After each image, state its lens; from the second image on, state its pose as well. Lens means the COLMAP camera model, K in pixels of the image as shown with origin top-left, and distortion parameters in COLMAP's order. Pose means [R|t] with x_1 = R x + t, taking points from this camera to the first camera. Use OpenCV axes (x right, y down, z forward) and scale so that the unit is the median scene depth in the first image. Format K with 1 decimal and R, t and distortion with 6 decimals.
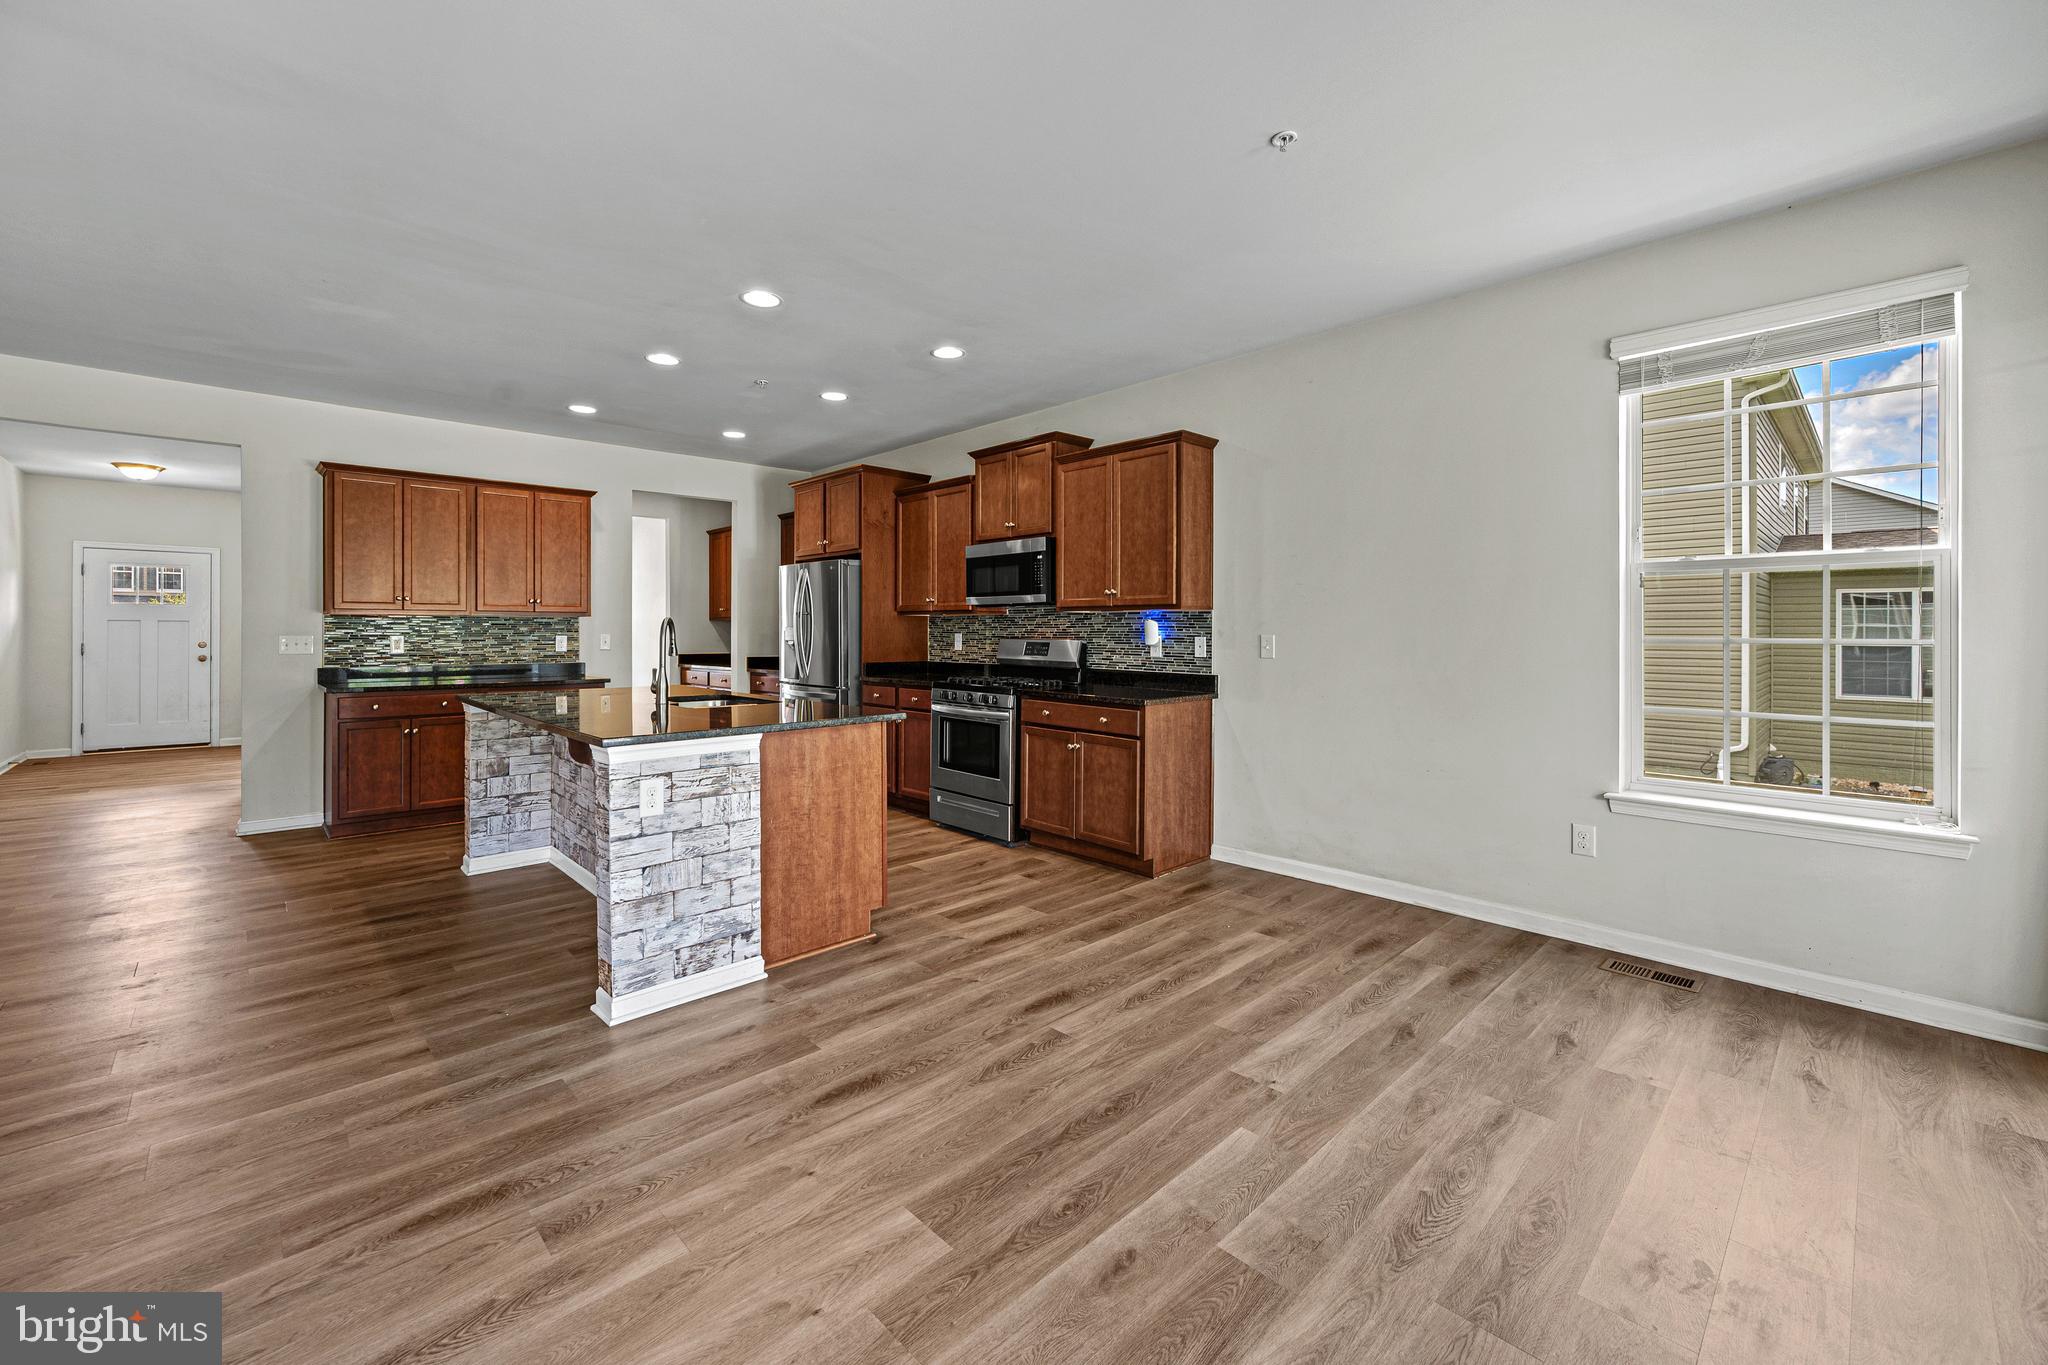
lens RADIAL K [[821.2, 0, 989.8], [0, 821.2, 634.1], [0, 0, 1]] dist [-0.003565, -0.000201]
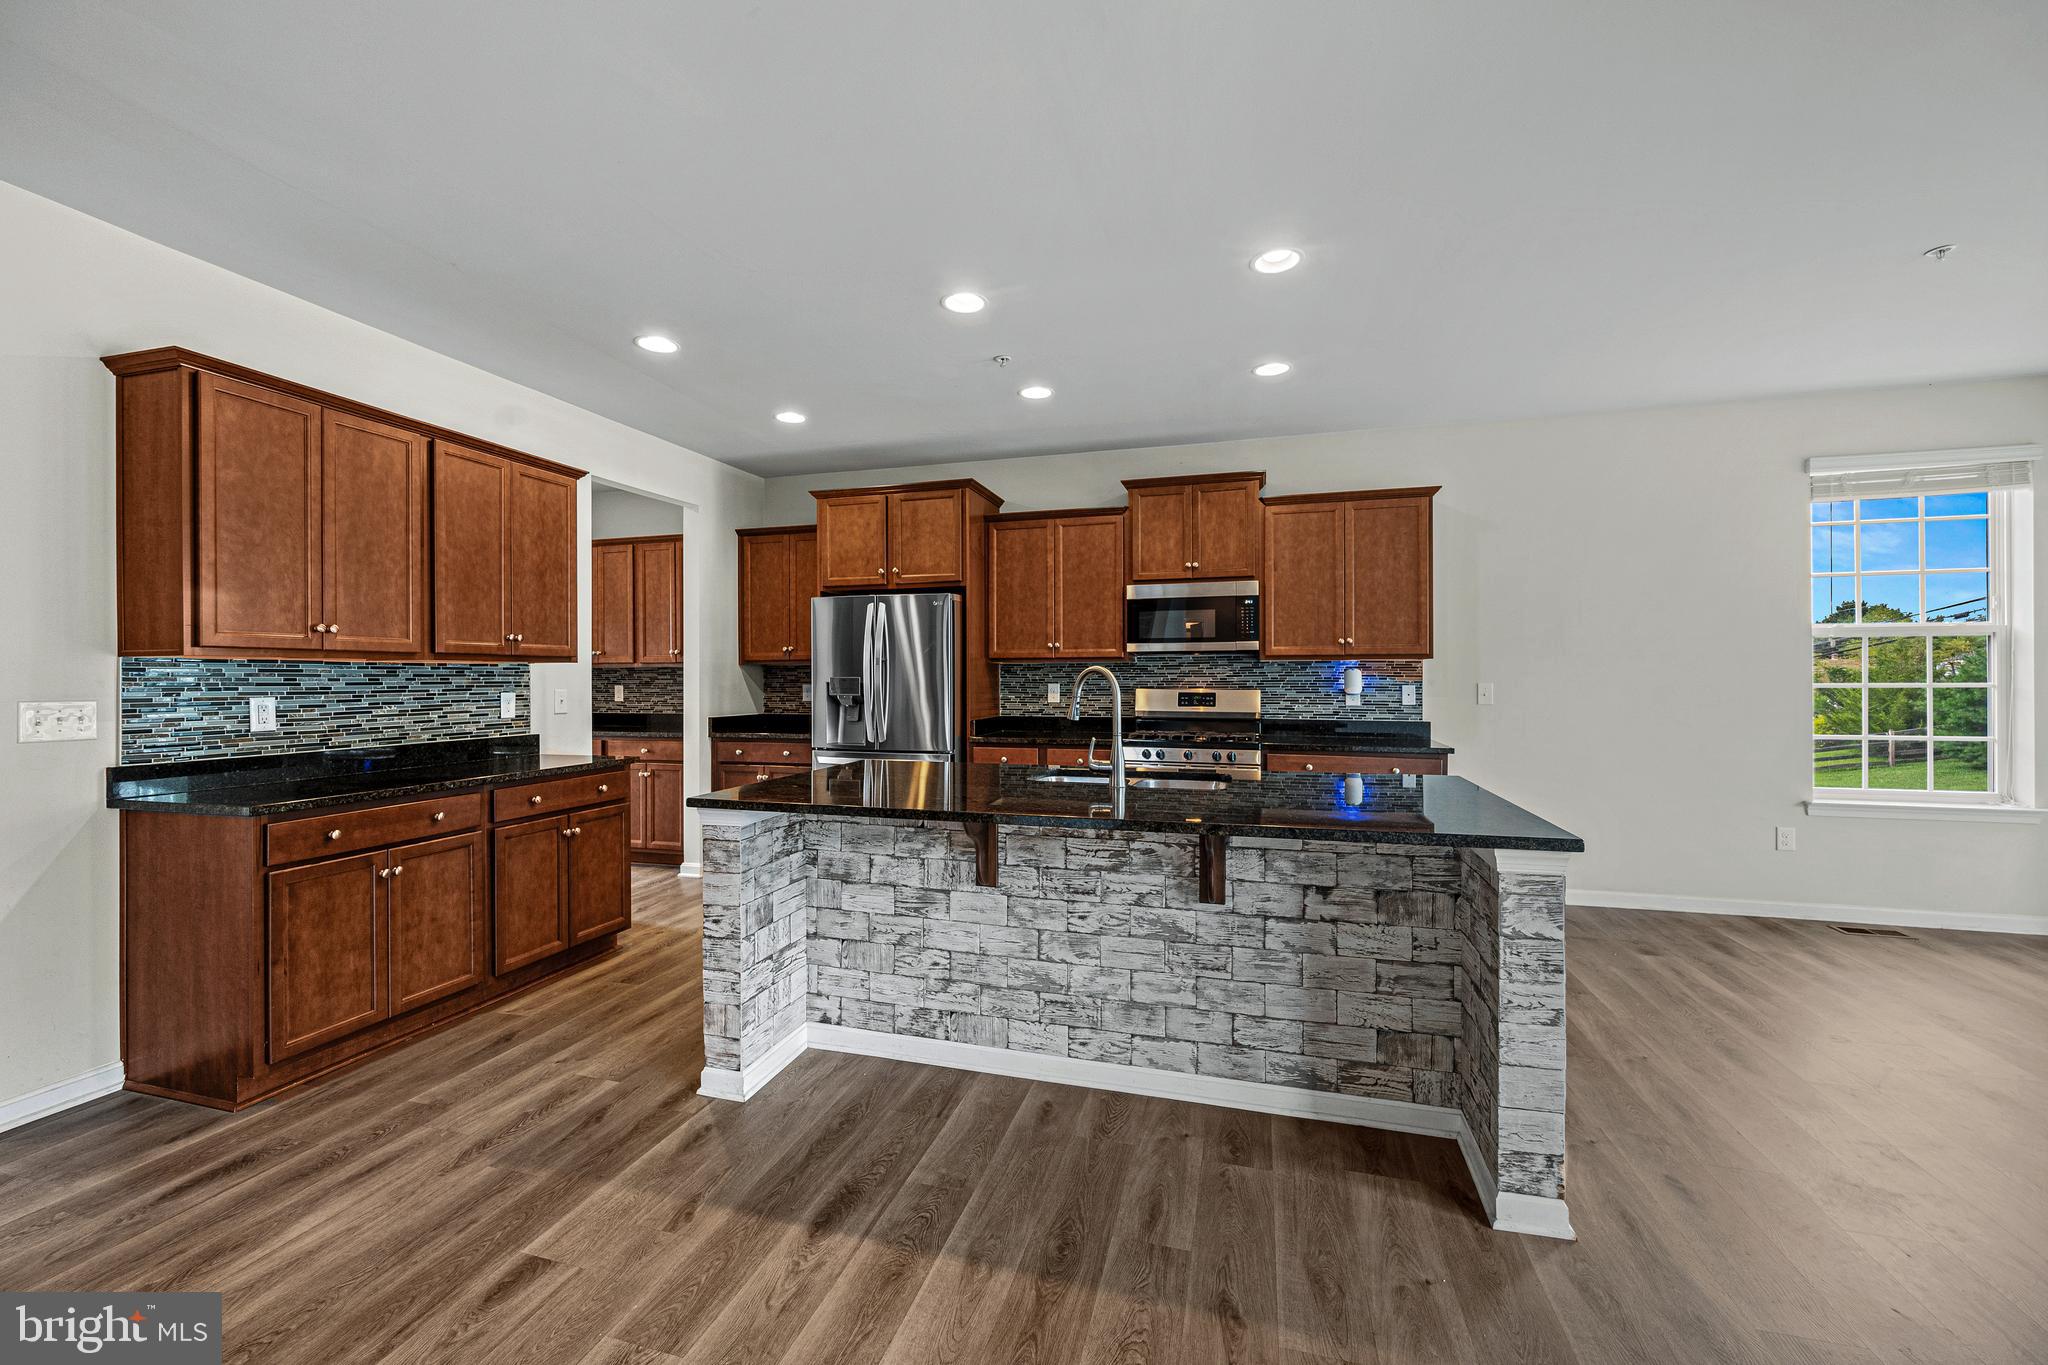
lens RADIAL K [[821.2, 0, 1015.9], [0, 821.2, 675.9], [0, 0, 1]] dist [-0.003565, -0.000201]
pose [[0.859749, -0.004216, 0.510700, -0.655001], [0.006866, 0.999971, -0.003304, -0.007920], [-0.510671, 0.006347, 0.859753, 0.331729]]
